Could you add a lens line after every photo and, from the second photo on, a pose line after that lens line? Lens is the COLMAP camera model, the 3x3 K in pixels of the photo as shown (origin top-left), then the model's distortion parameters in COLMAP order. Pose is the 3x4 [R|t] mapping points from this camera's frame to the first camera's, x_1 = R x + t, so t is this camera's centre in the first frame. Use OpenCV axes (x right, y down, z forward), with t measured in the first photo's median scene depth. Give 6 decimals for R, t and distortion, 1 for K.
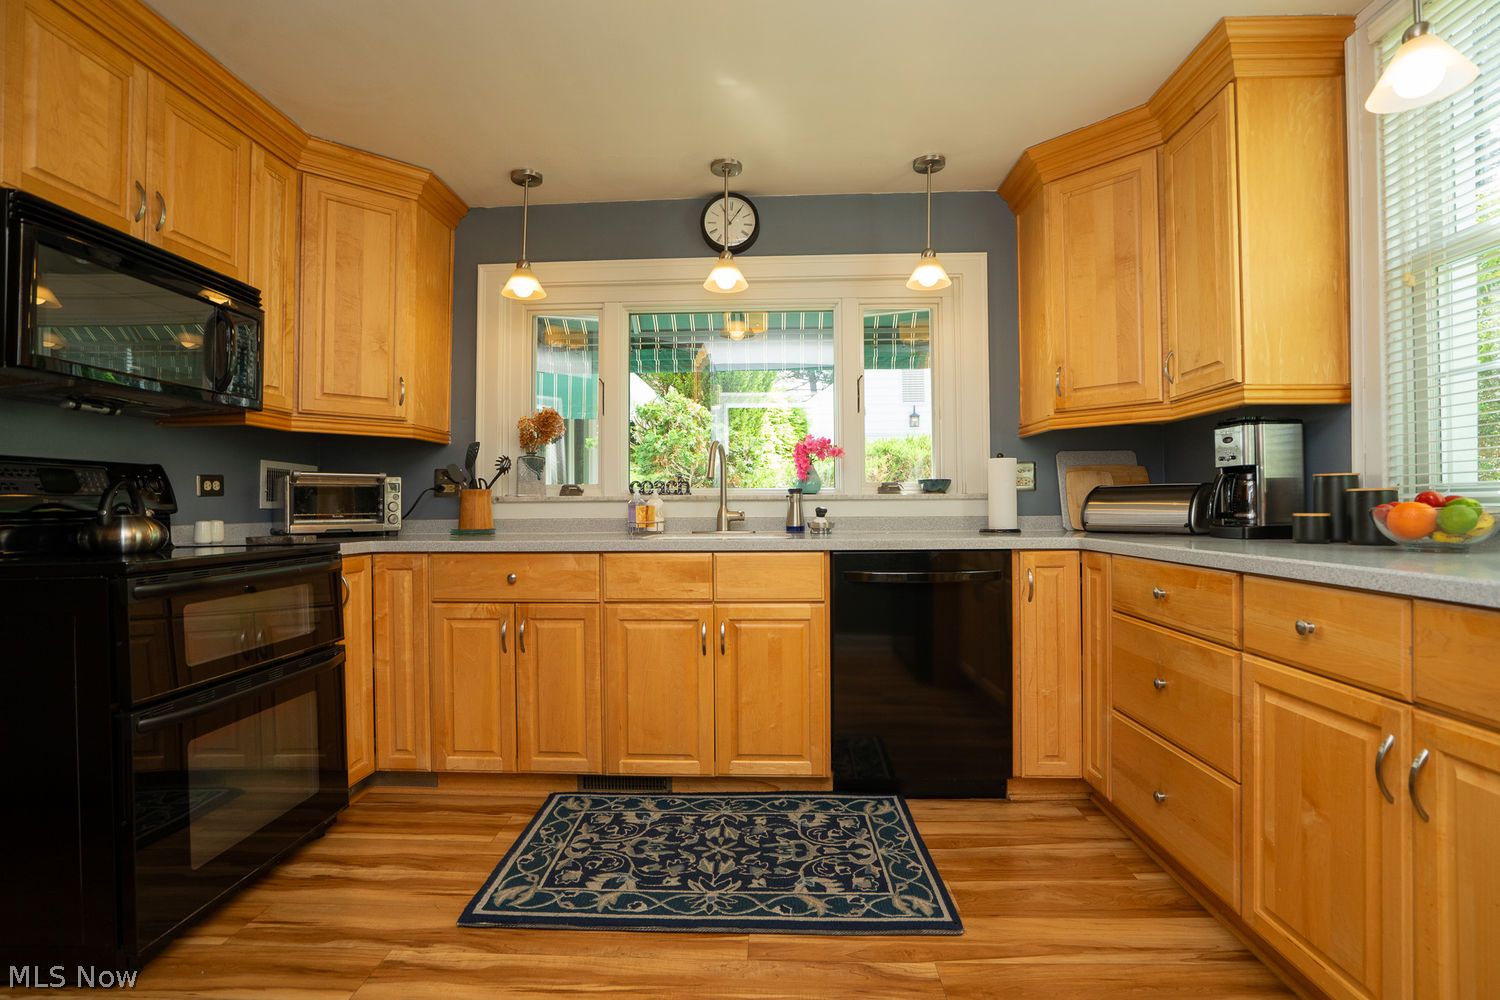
lens RADIAL K [[700.8, 0, 762.4], [0, 700.8, 494.9], [0, 0, 1]] dist [-0.066312, 0.025097]
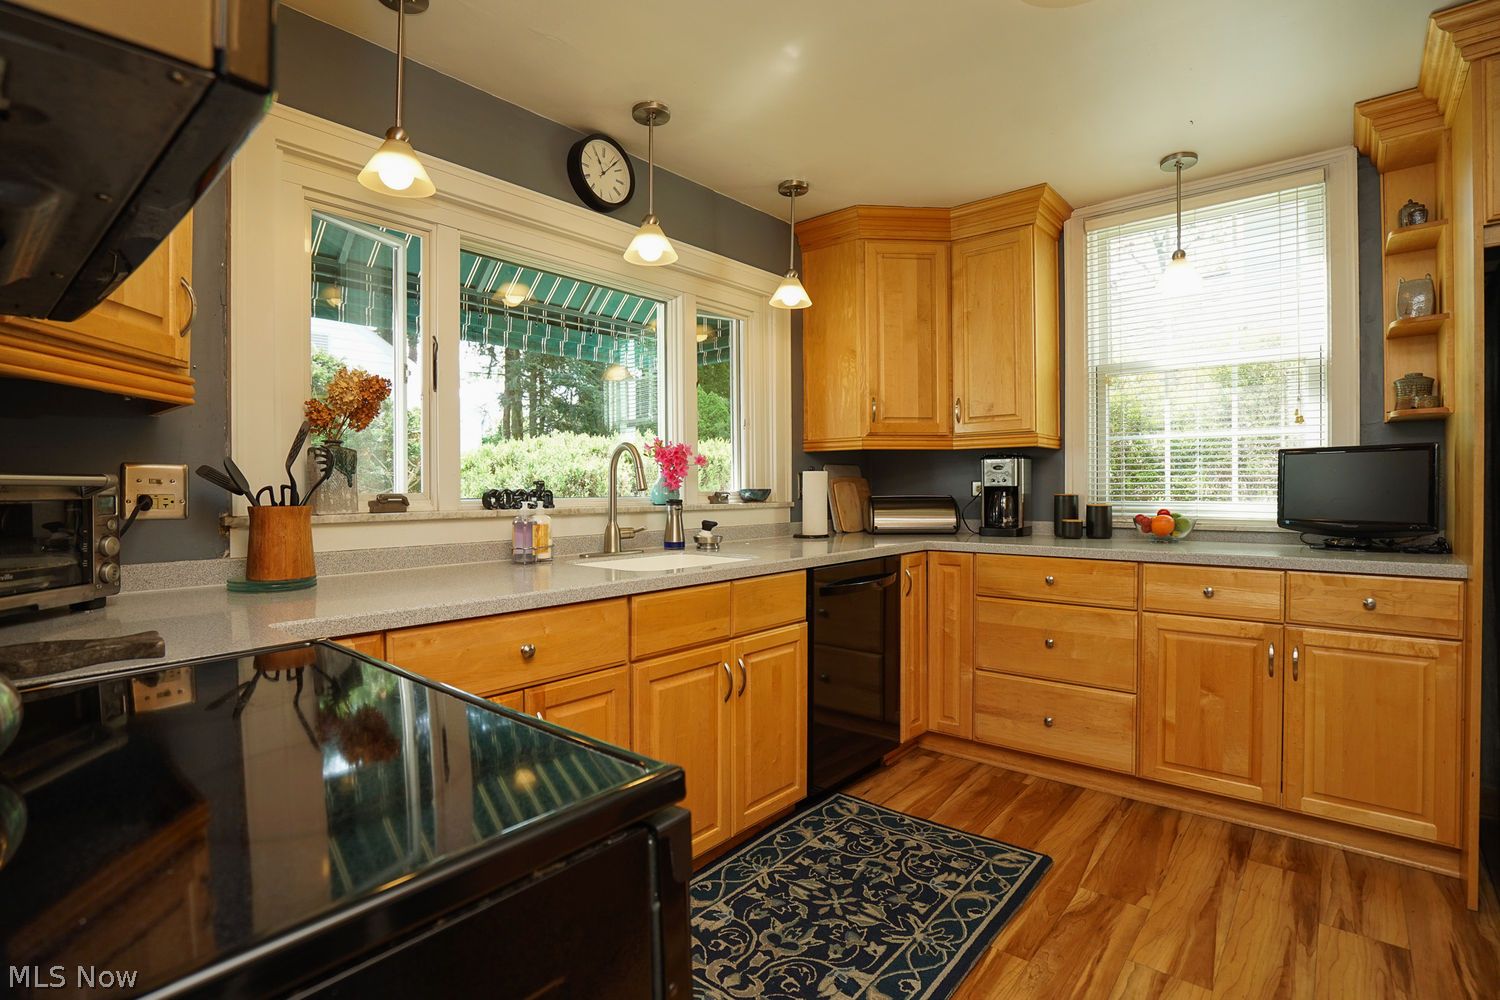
lens RADIAL K [[700.8, 0, 762.4], [0, 700.8, 494.9], [0, 0, 1]] dist [-0.066312, 0.025097]
pose [[0.634294, -0.001846, 0.773090, -0.829399], [-0.010097, 0.999892, 0.010673, -0.037035], [-0.773026, -0.014576, 0.634207, 0.502772]]
